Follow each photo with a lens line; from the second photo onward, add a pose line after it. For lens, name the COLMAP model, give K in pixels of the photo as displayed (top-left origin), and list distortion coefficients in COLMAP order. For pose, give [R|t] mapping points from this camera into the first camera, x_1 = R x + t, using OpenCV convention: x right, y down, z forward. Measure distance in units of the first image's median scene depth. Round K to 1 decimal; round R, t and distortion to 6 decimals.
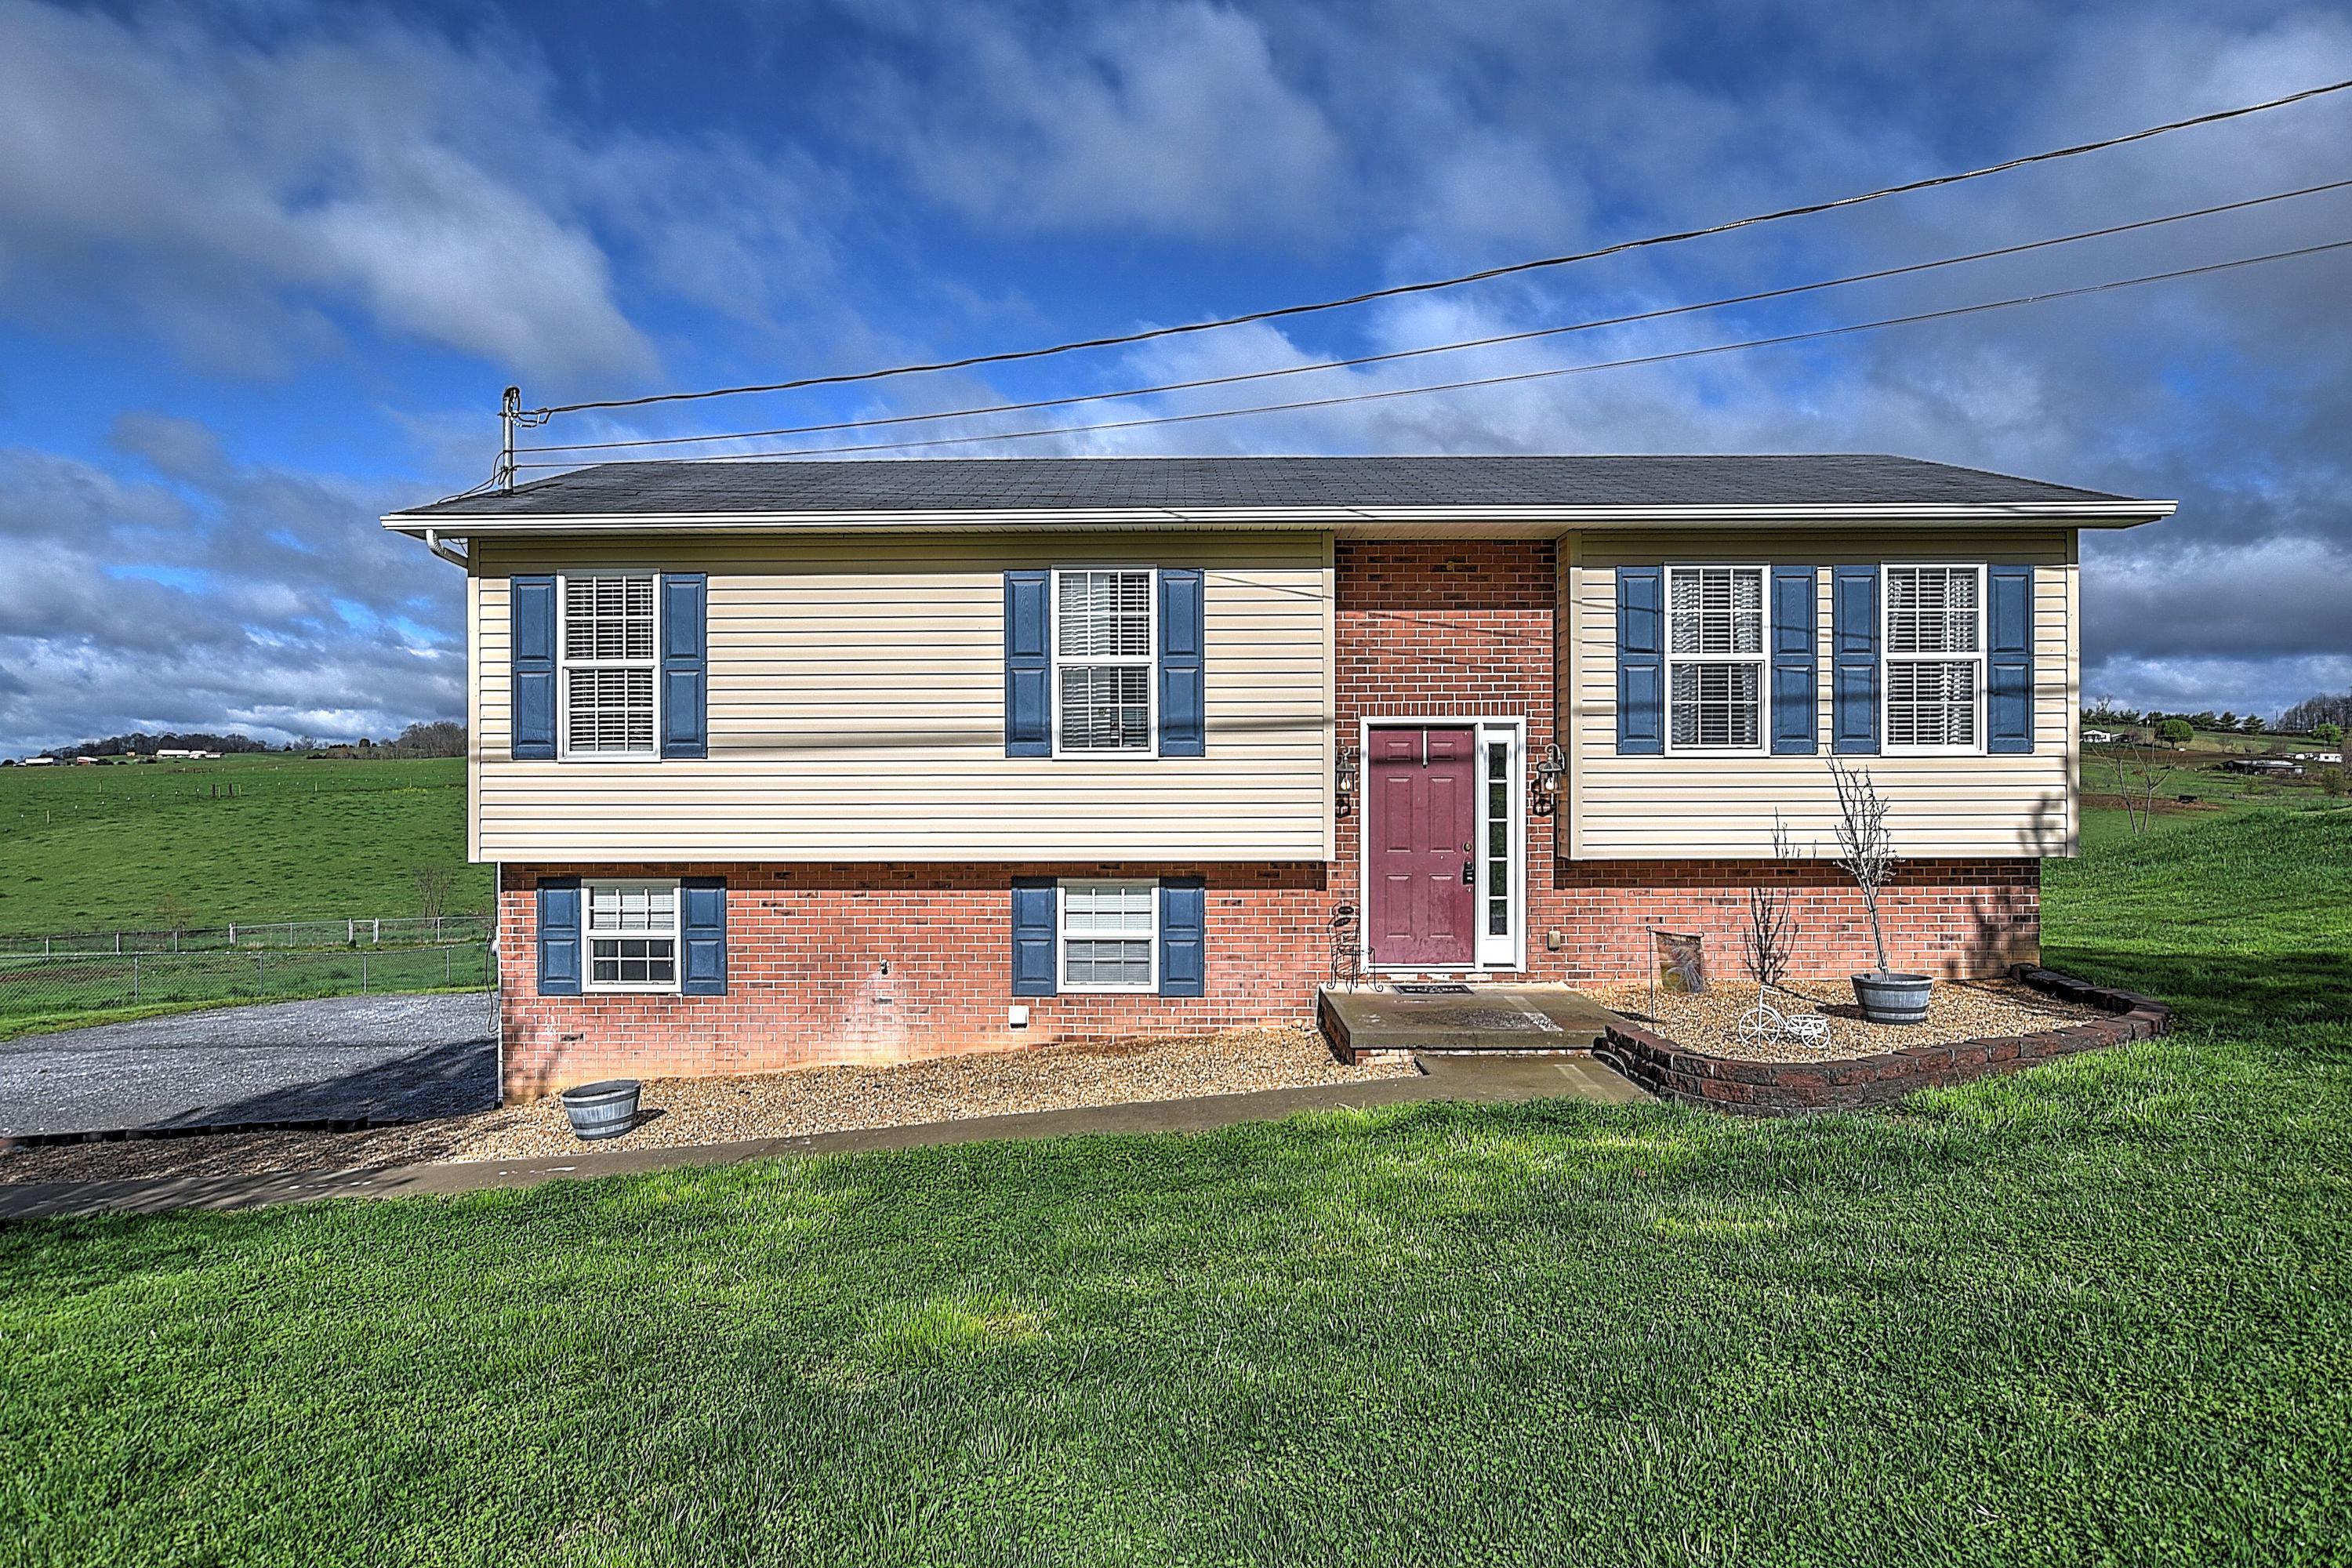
lens RADIAL K [[1414.0, 0, 1243.4], [0, 1414.0, 813.8], [0, 0, 1]] dist [0.005312, 0.005124]
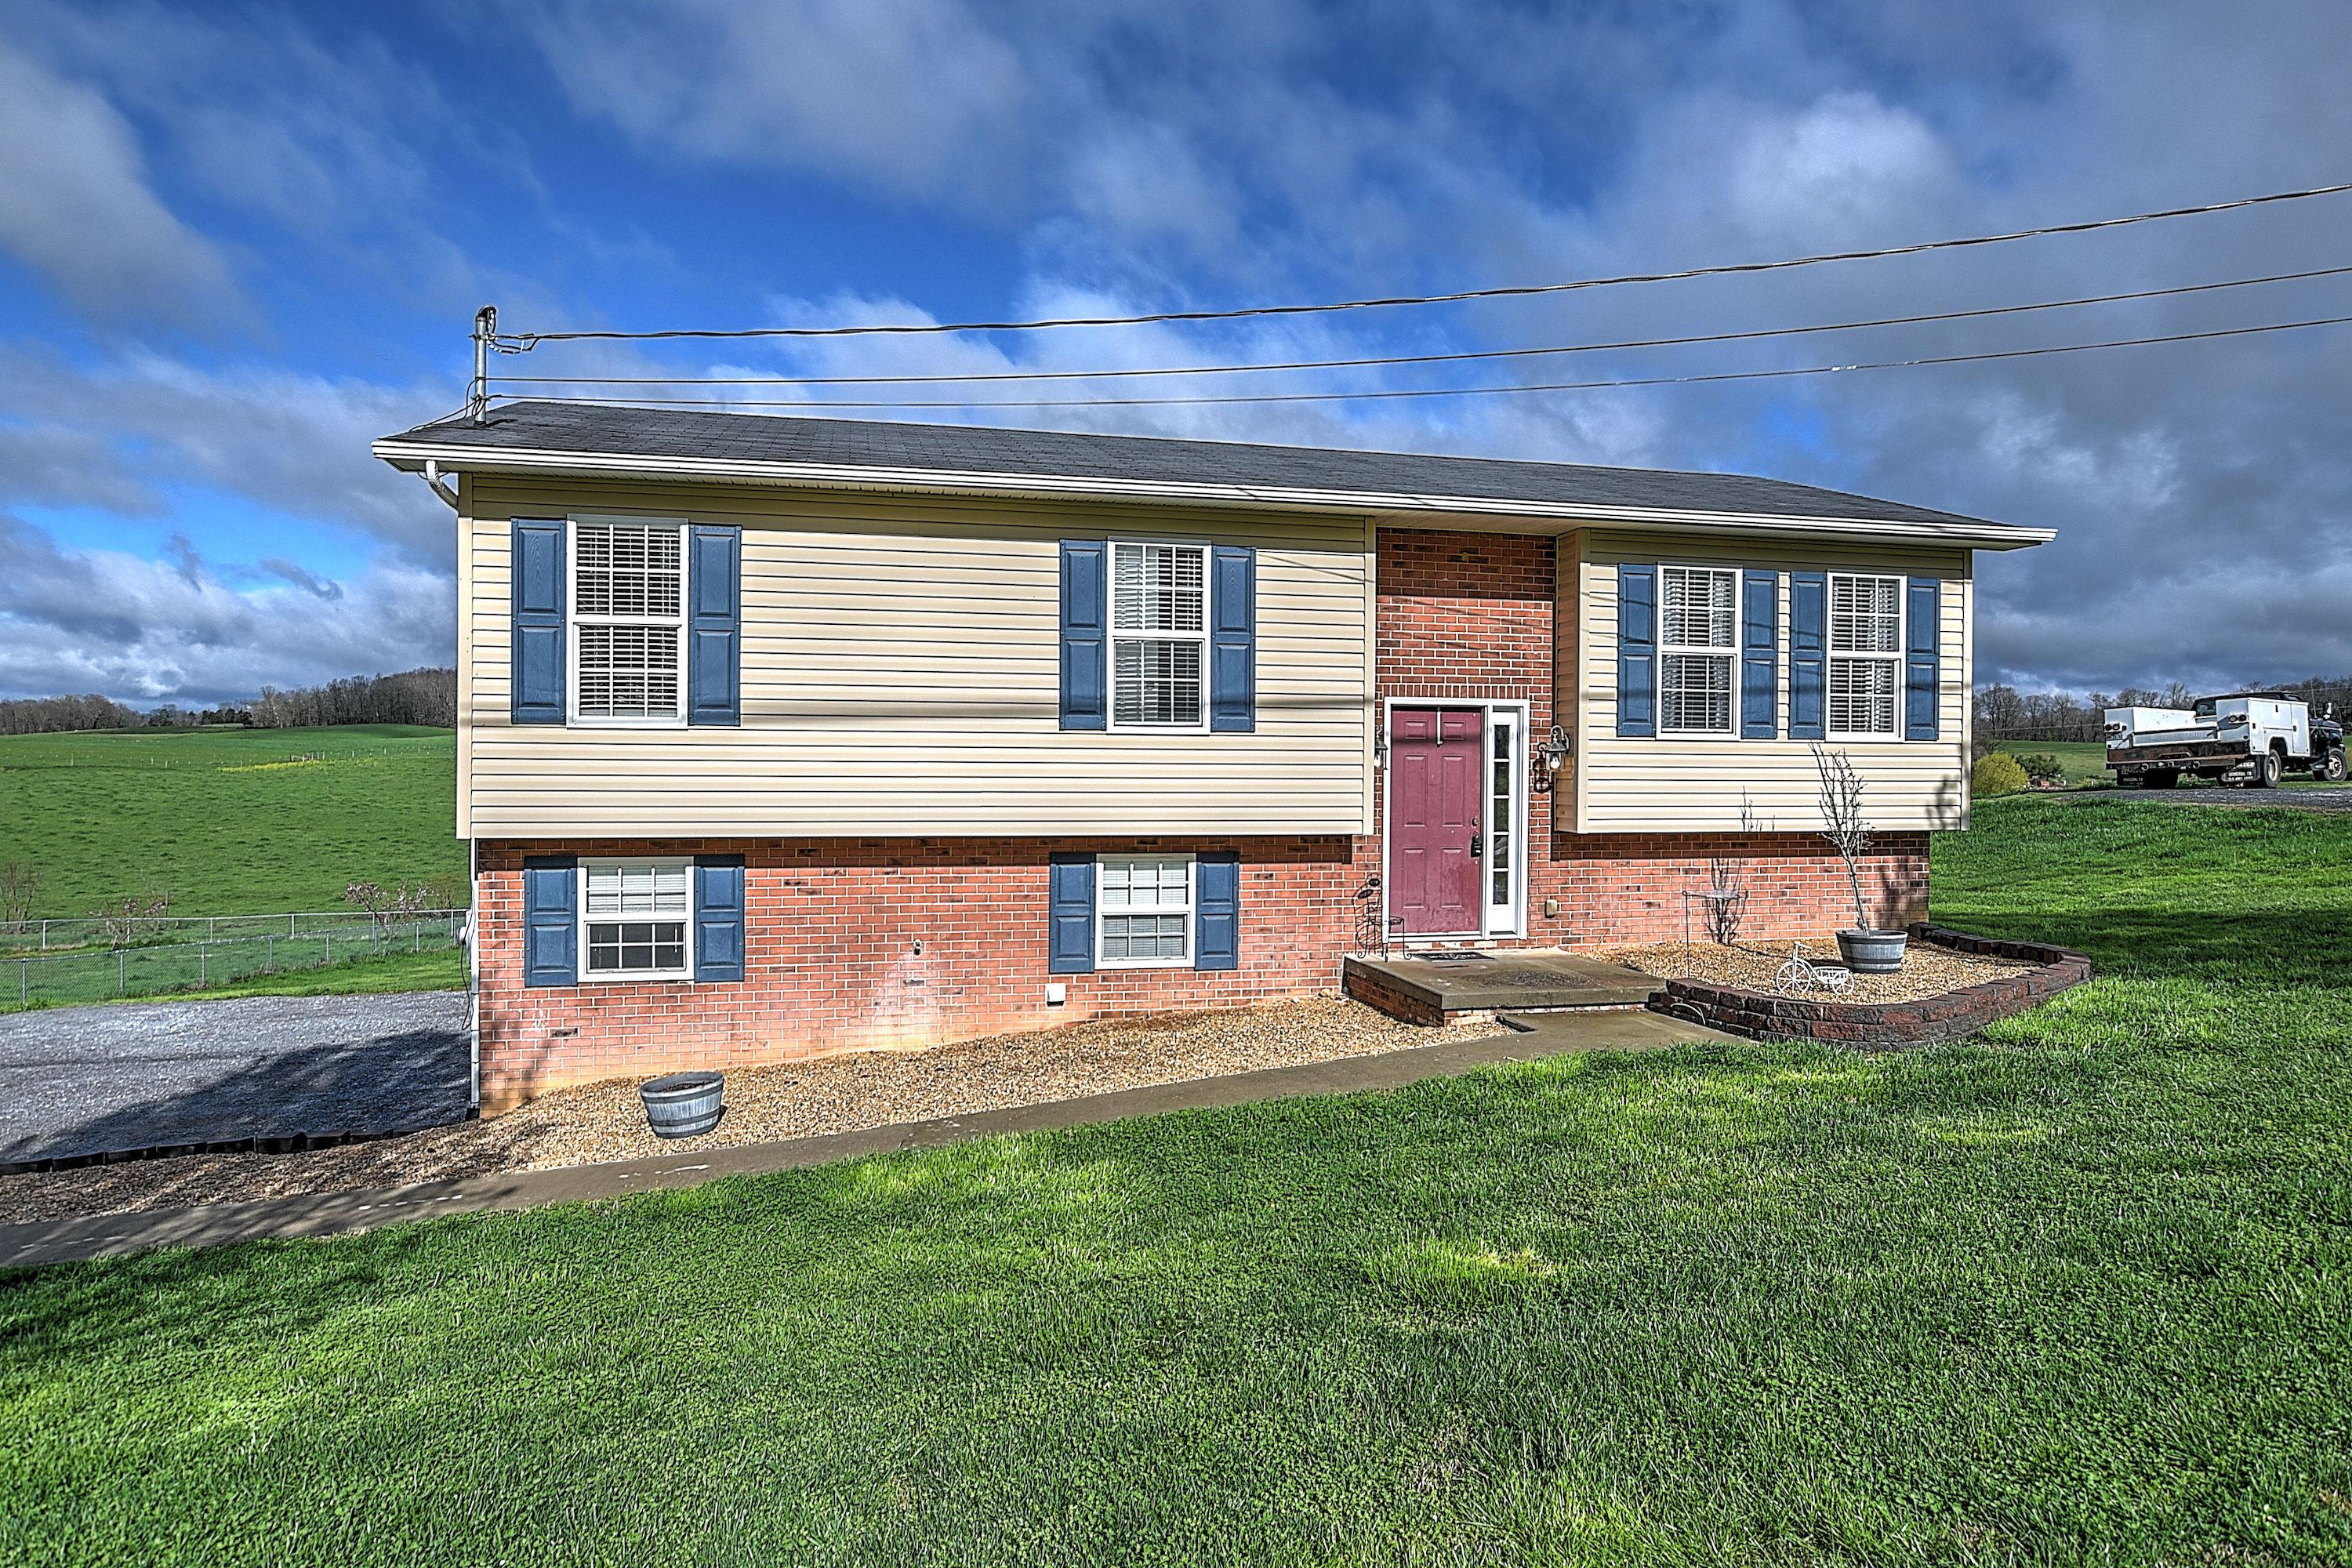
lens RADIAL K [[1414.0, 0, 1253.4], [0, 1414.0, 822.5], [0, 0, 1]] dist [0.005312, 0.005124]
pose [[0.967867, -0.000542, 0.251460, -0.276328], [-0.002905, 0.999907, 0.013337, 0.010363], [-0.251444, -0.013639, 0.967776, 0.014279]]
